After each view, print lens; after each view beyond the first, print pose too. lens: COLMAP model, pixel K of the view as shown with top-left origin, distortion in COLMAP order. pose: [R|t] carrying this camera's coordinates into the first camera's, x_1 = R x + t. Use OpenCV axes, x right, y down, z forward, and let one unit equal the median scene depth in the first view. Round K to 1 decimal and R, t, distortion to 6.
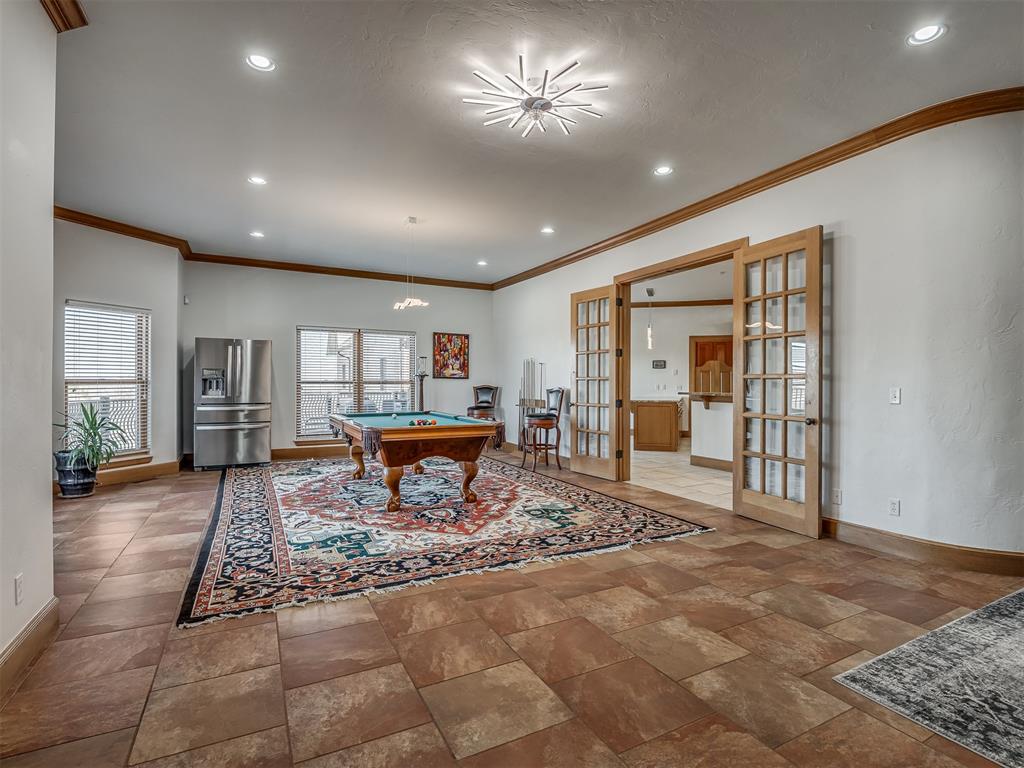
lens RADIAL K [[508.0, 0, 519.6], [0, 508.0, 383.0], [0, 0, 1]] dist [-0.005624, -0.002717]
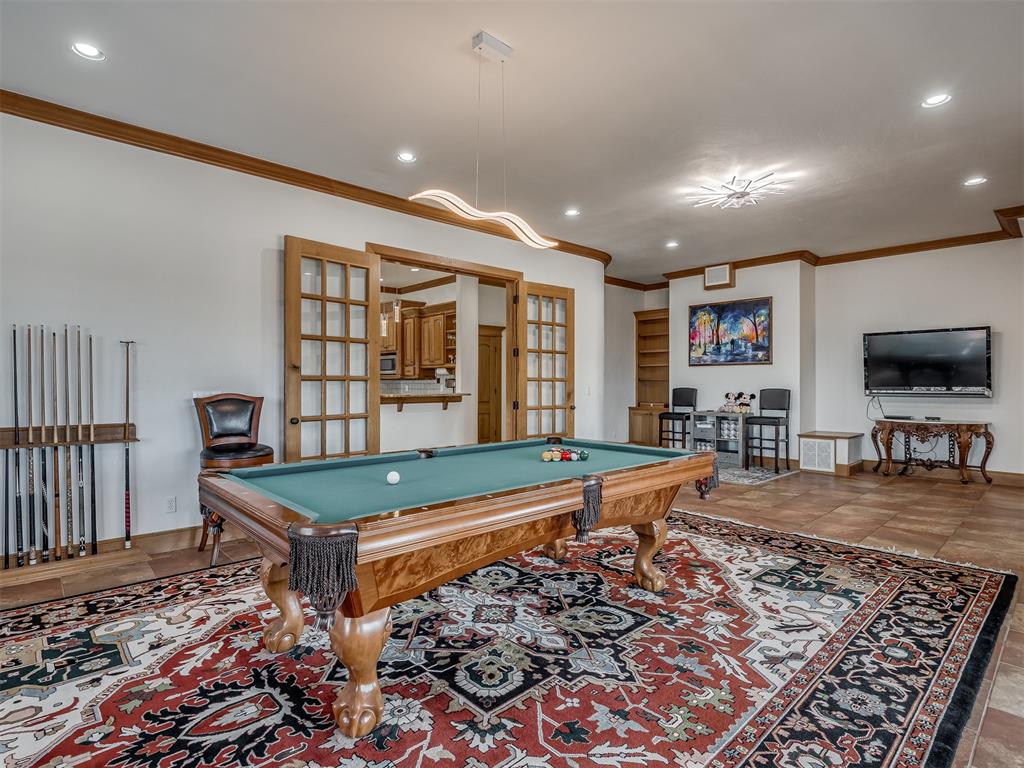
lens RADIAL K [[534.7, 0, 516.0], [0, 534.7, 388.2], [0, 0, 1]] dist [0.004315, 0.000678]
pose [[-0.269490, -0.014367, 0.962896, -1.109817], [-0.004435, 0.999897, 0.013678, -0.012481], [-0.962993, -0.000585, -0.269526, 1.753217]]
